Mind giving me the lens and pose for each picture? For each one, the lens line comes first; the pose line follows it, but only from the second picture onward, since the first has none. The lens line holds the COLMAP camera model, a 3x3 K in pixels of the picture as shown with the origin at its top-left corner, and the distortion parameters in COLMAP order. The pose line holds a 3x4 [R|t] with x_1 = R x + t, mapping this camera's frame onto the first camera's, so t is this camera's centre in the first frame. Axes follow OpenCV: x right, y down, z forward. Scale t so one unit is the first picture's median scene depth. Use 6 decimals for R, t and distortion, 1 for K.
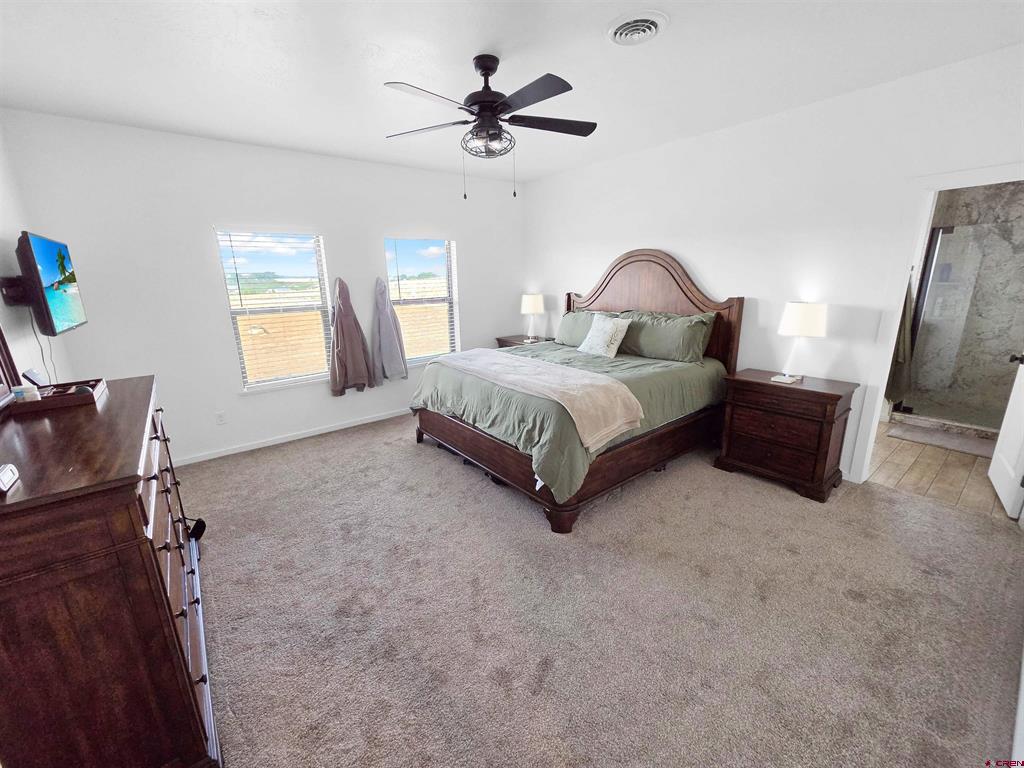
lens RADIAL K [[416.3, 0, 512.5], [0, 416.3, 384.8], [0, 0, 1]] dist [0.002143, 0.000405]
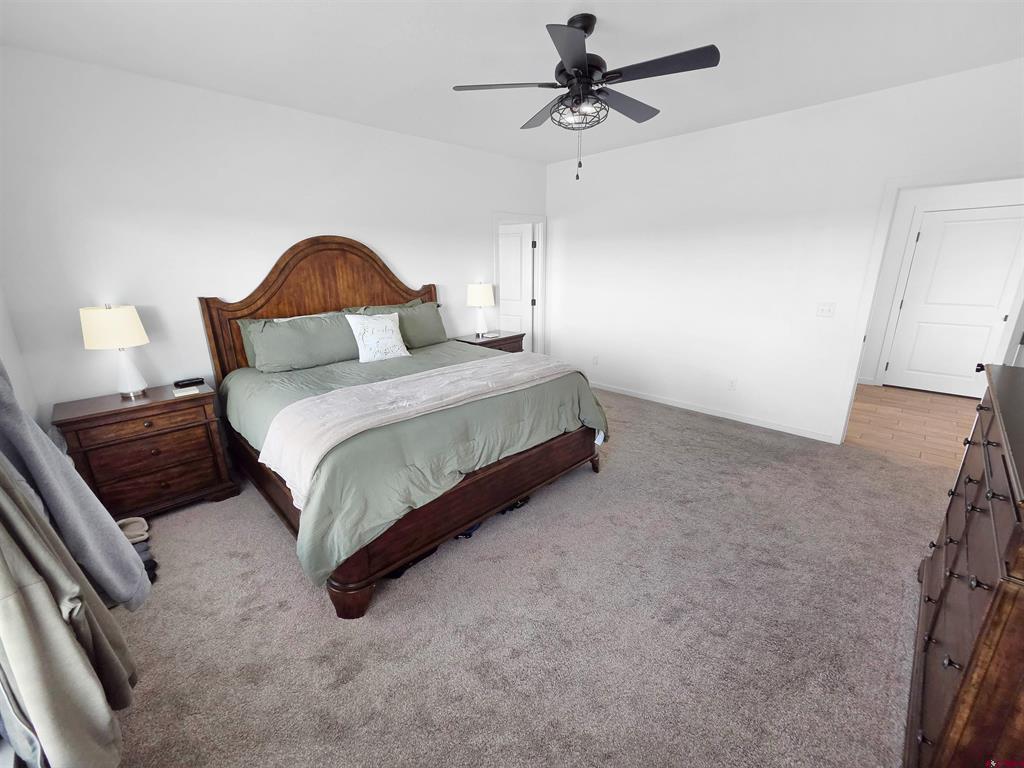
lens RADIAL K [[416.3, 0, 513.2], [0, 416.3, 379.4], [0, 0, 1]] dist [0.002143, 0.000405]
pose [[-0.098581, -0.245668, 0.964328, -0.727334], [0.273410, 0.925069, 0.263617, -0.210764], [-0.956833, 0.289644, -0.024026, 0.889422]]
